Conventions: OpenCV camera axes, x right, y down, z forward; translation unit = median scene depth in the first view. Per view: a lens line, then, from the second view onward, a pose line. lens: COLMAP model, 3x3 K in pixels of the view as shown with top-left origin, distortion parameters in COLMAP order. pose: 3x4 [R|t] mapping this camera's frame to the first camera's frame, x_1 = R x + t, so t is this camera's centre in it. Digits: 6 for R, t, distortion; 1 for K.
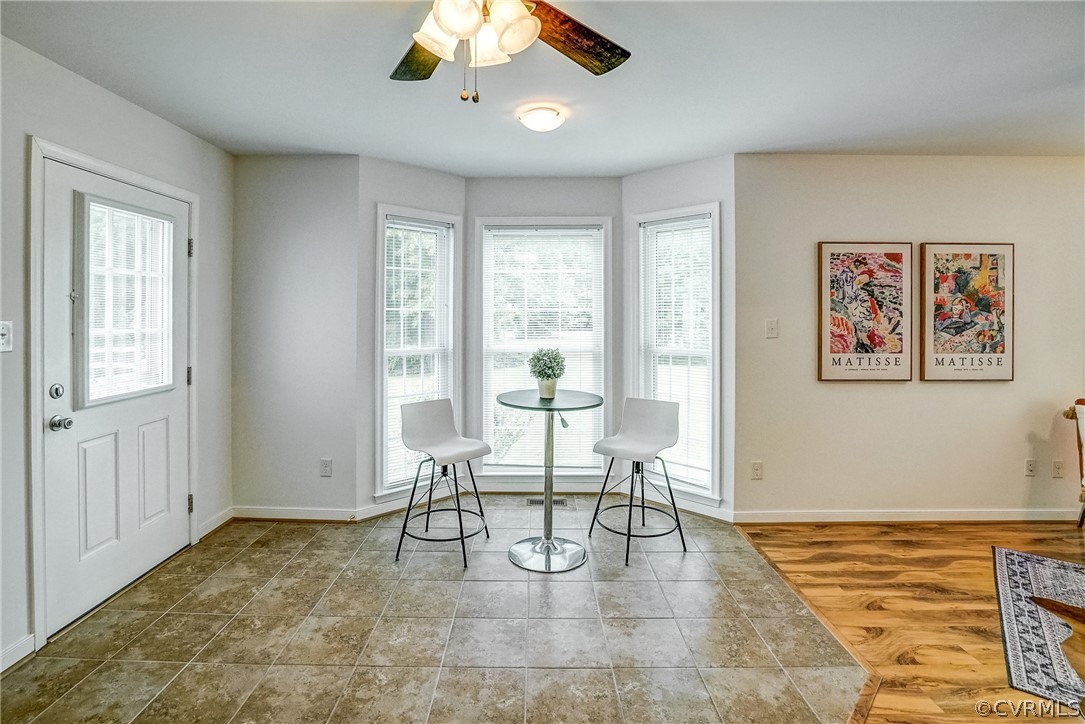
lens RADIAL K [[522.9, 0, 531.7], [0, 522.9, 317.8], [0, 0, 1]] dist [-0.059227, 0.019207]
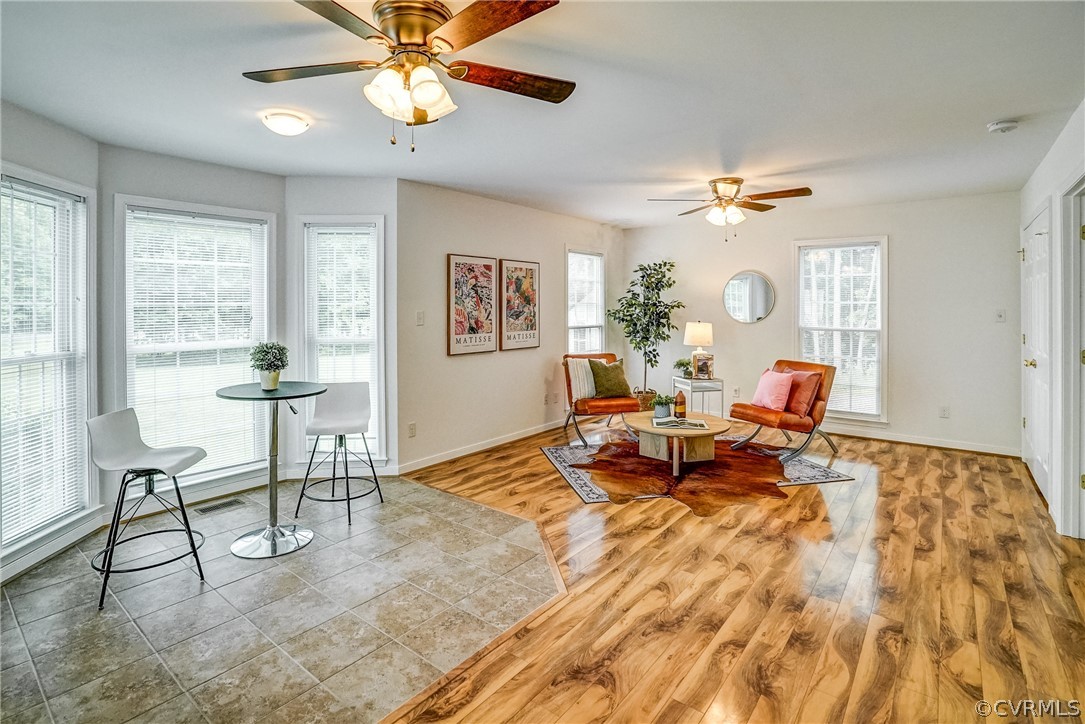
lens RADIAL K [[522.9, 0, 531.7], [0, 522.9, 317.8], [0, 0, 1]] dist [-0.059227, 0.019207]
pose [[0.619246, -0.021494, 0.784903, -0.393523], [0.013010, 0.999769, 0.017114, 0.001431], [-0.785089, -0.000387, 0.619382, -0.030669]]
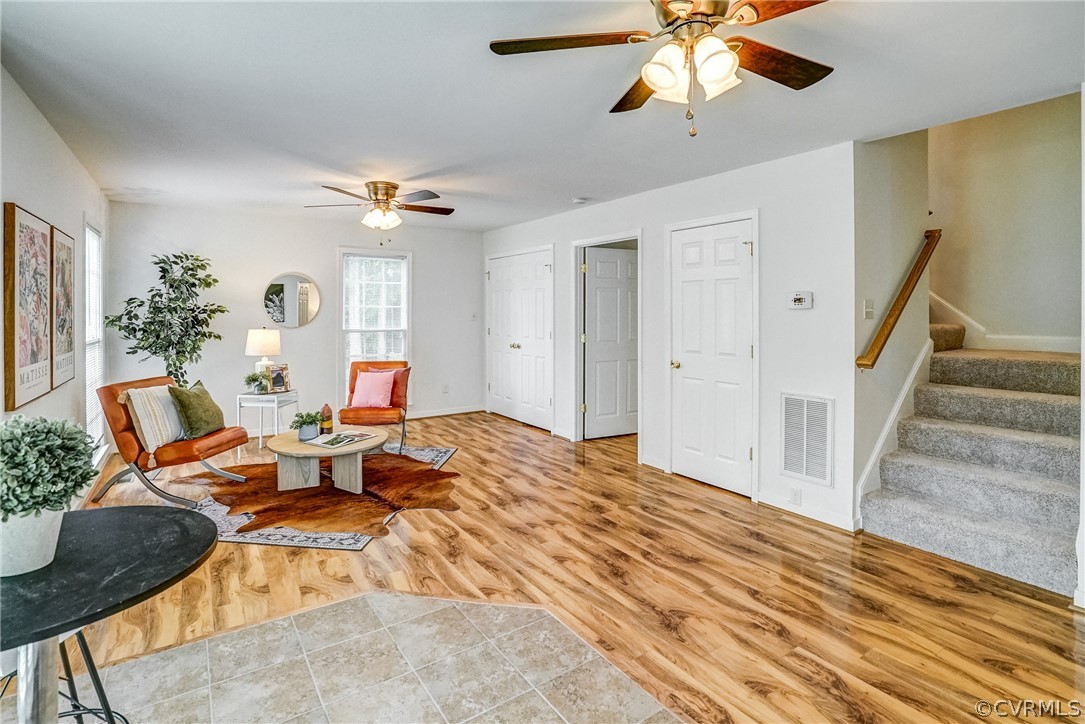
lens RADIAL K [[517.8, 0, 540.2], [0, 517.8, 324.6], [0, 0, 1]] dist [-0.076255, 0.033108]
pose [[-0.556549, -0.025539, 0.830422, -0.357923], [0.013434, 0.999120, 0.039730, -0.006509], [-0.830706, 0.033268, -0.555717, 0.791510]]
